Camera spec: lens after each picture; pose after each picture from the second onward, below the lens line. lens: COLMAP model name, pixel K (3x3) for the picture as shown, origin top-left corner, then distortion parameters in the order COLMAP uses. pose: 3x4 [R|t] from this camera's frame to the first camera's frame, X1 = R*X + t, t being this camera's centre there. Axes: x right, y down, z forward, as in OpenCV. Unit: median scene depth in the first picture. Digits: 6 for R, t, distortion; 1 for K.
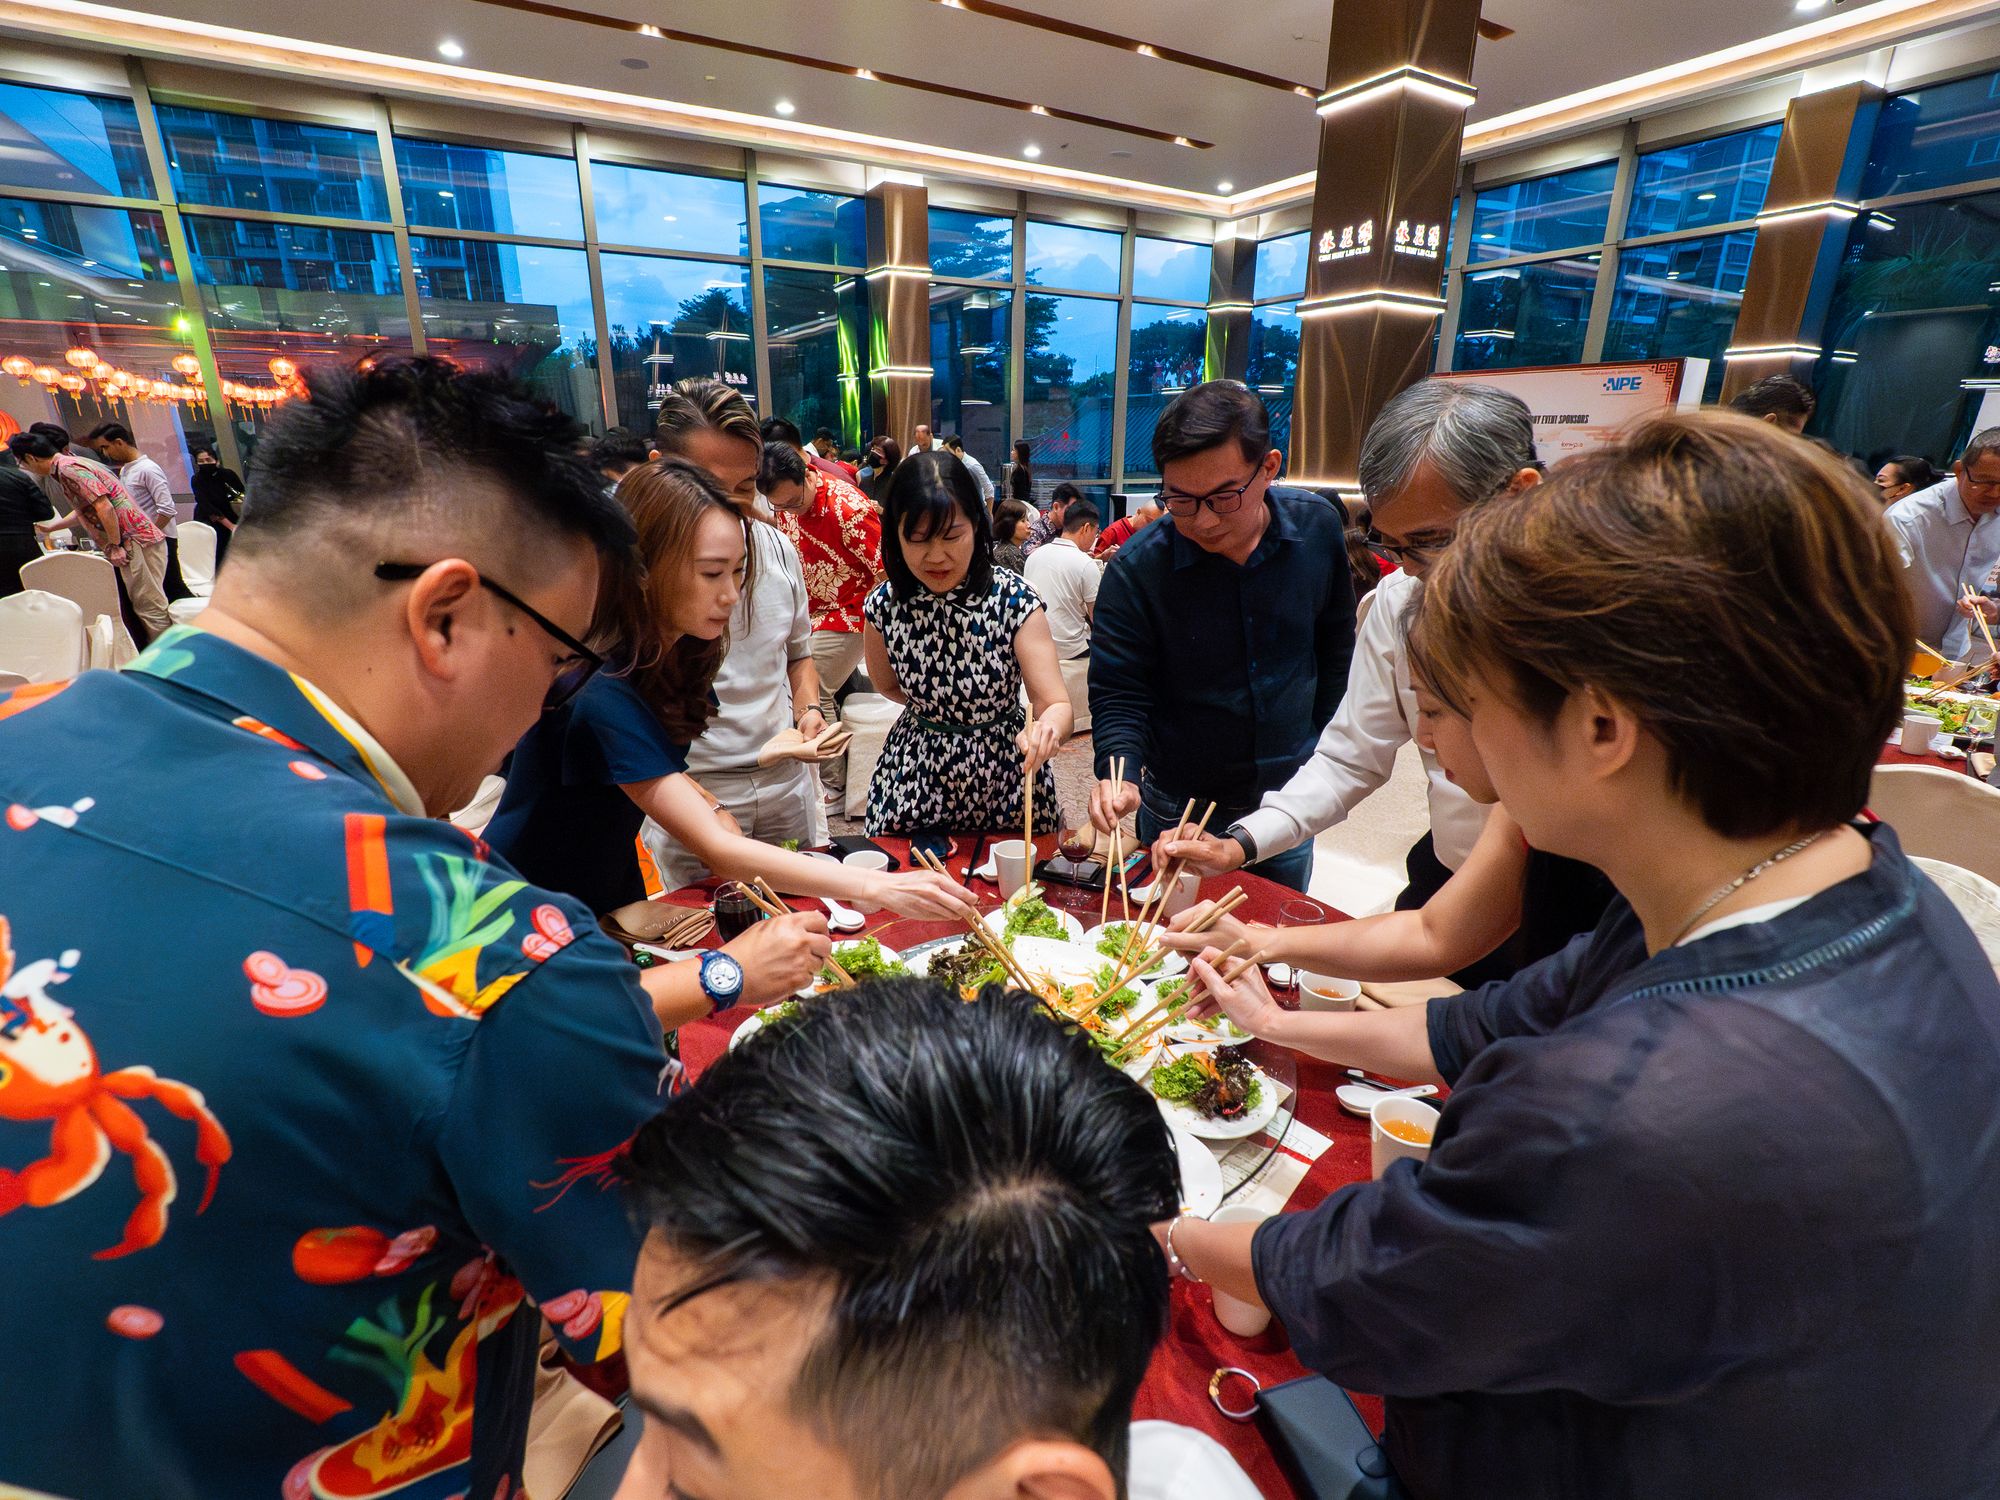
lens RADIAL K [[935.3, 0, 981.6], [0, 935.3, 764.8], [0, 0, 1]] dist [-0.015208, 0.001120]
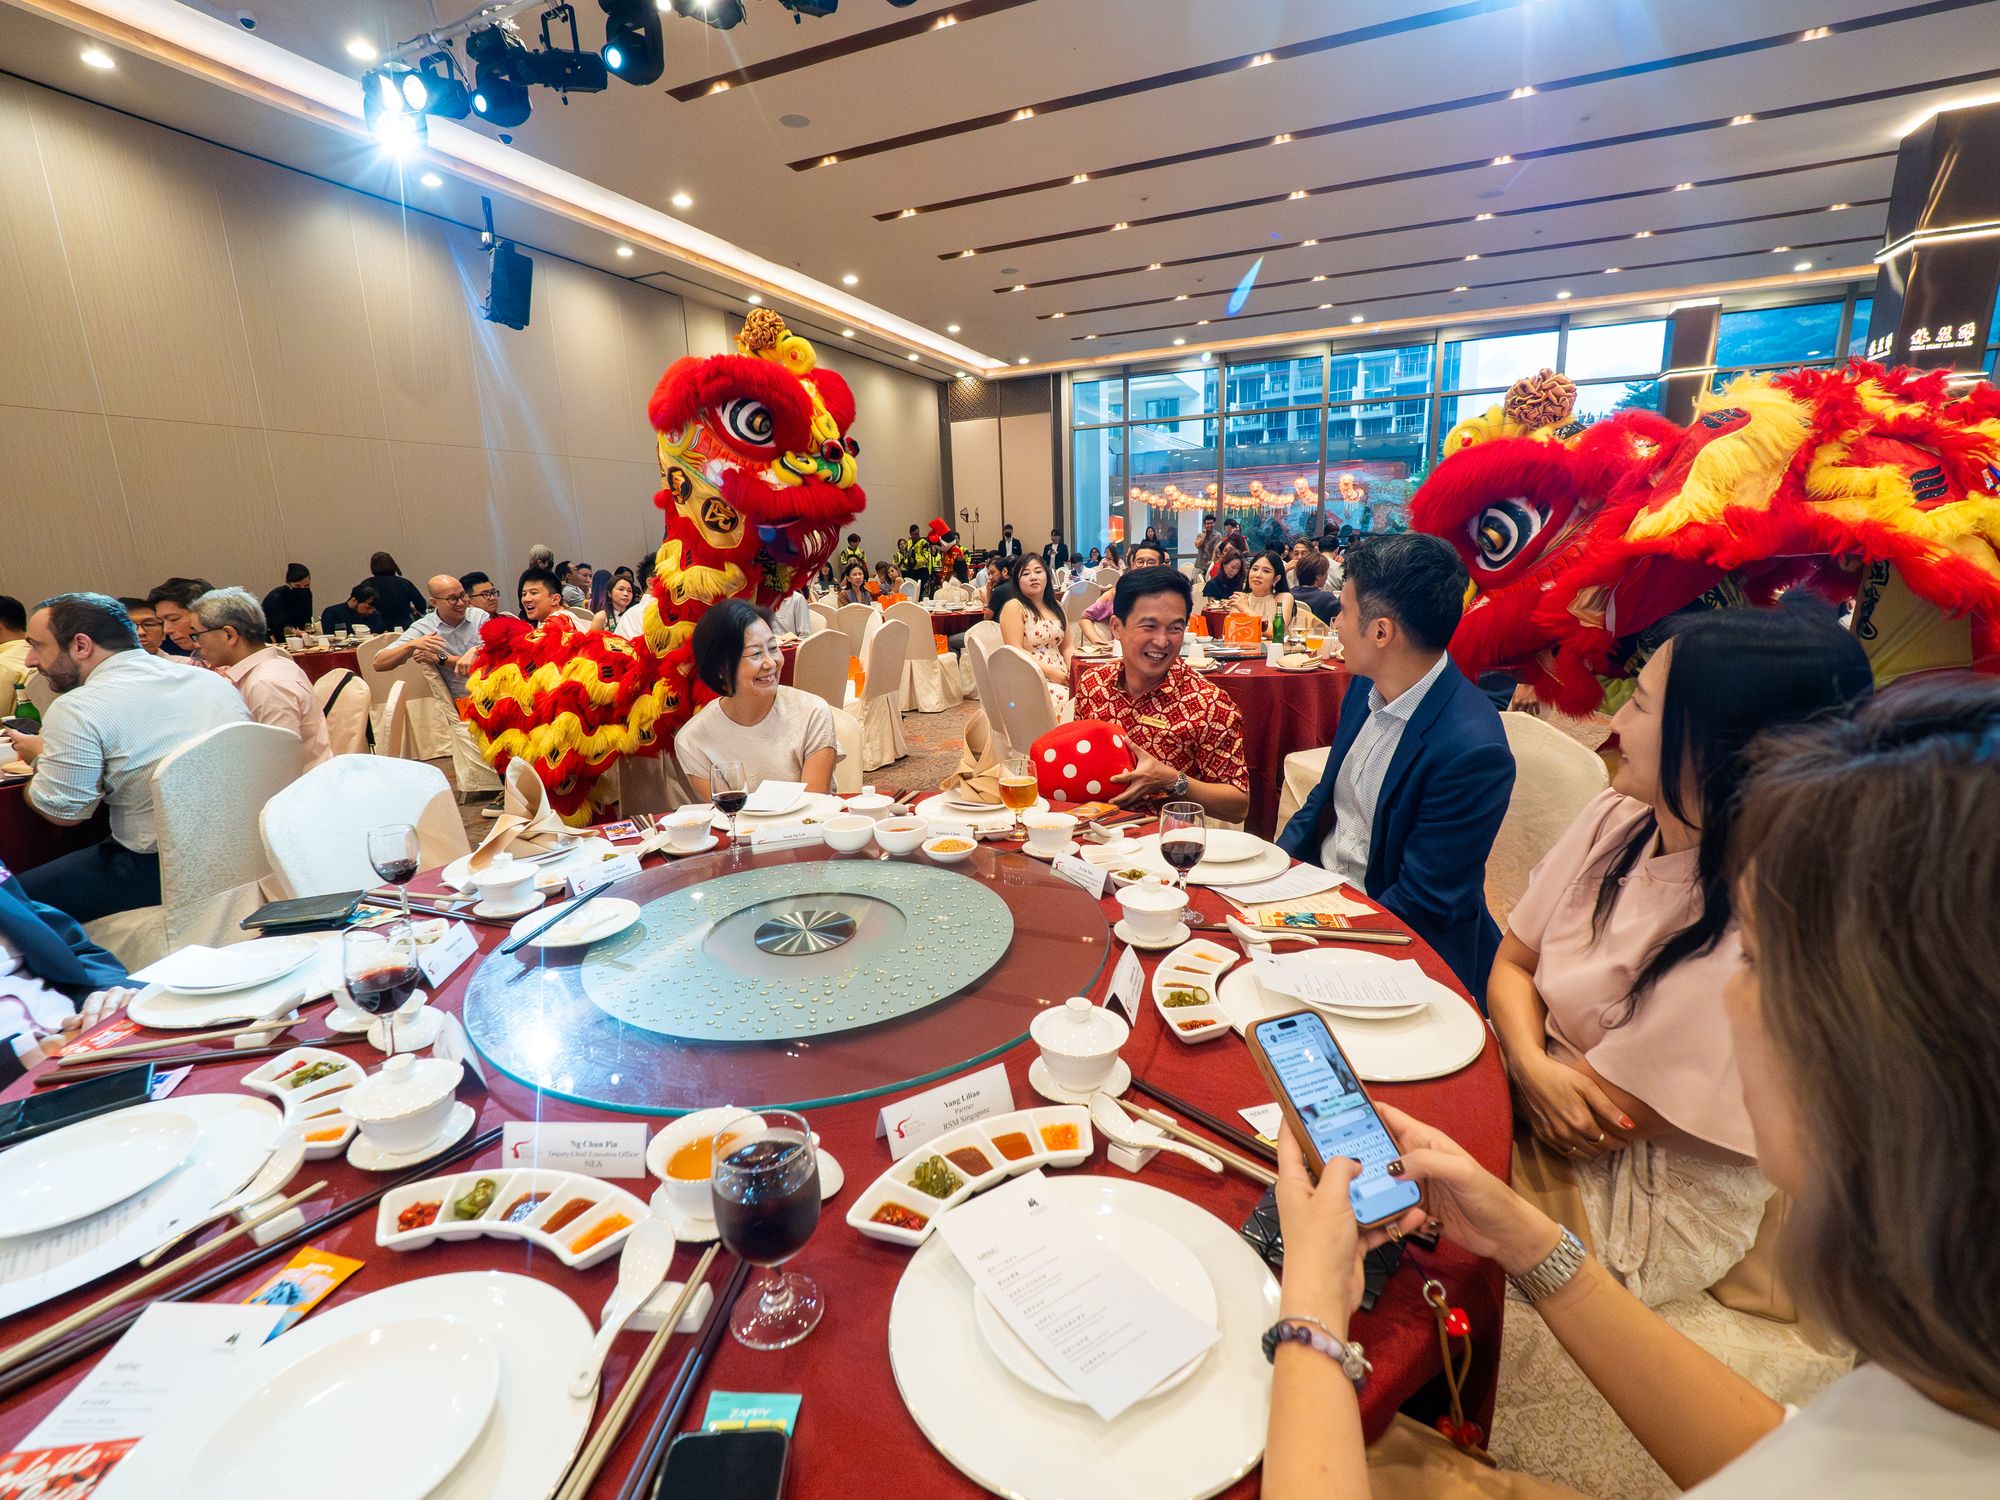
lens RADIAL K [[935.3, 0, 981.6], [0, 935.3, 764.8], [0, 0, 1]] dist [-0.015208, 0.001120]
pose [[0.615033, 0.145539, -0.774954, 0.416103], [-0.212816, 0.976984, 0.014582, 0.193615], [0.759239, 0.155954, 0.631850, -0.482942]]
